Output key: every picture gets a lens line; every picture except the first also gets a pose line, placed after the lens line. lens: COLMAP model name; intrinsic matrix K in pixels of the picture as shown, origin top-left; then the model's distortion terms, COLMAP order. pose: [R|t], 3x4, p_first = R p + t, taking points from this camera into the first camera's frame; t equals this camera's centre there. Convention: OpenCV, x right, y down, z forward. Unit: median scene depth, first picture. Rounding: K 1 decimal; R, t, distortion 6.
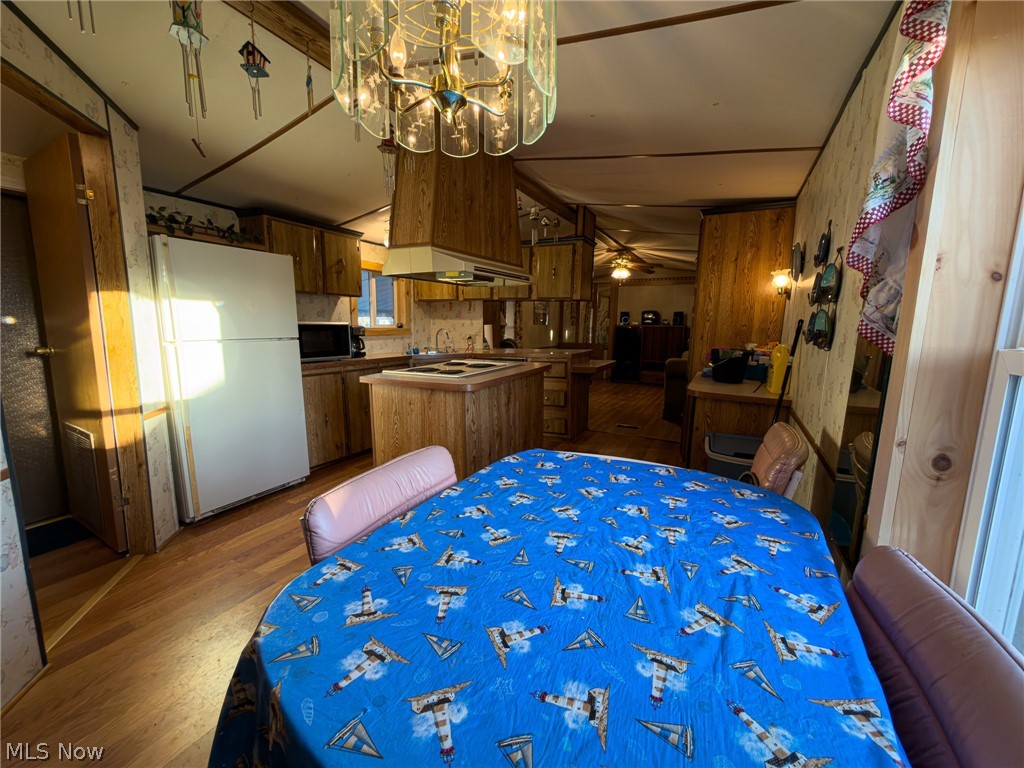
lens RADIAL K [[406.9, 0, 512.0], [0, 406.9, 384.0], [0, 0, 1]] dist [0.000461, 0.000104]
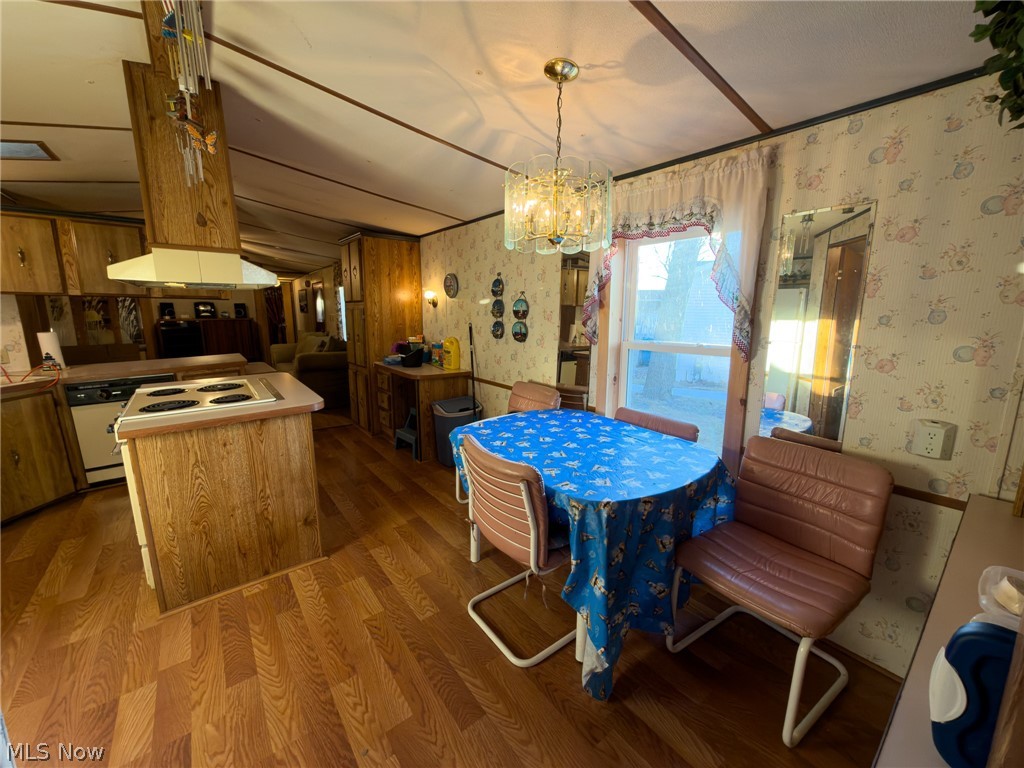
lens RADIAL K [[406.9, 0, 512.0], [0, 406.9, 384.0], [0, 0, 1]] dist [0.000461, 0.000104]
pose [[0.414618, -0.173689, 0.893266, -1.285241], [0.137493, 0.982304, 0.127183, -0.169626], [-0.899548, 0.070085, 0.431162, 0.233334]]
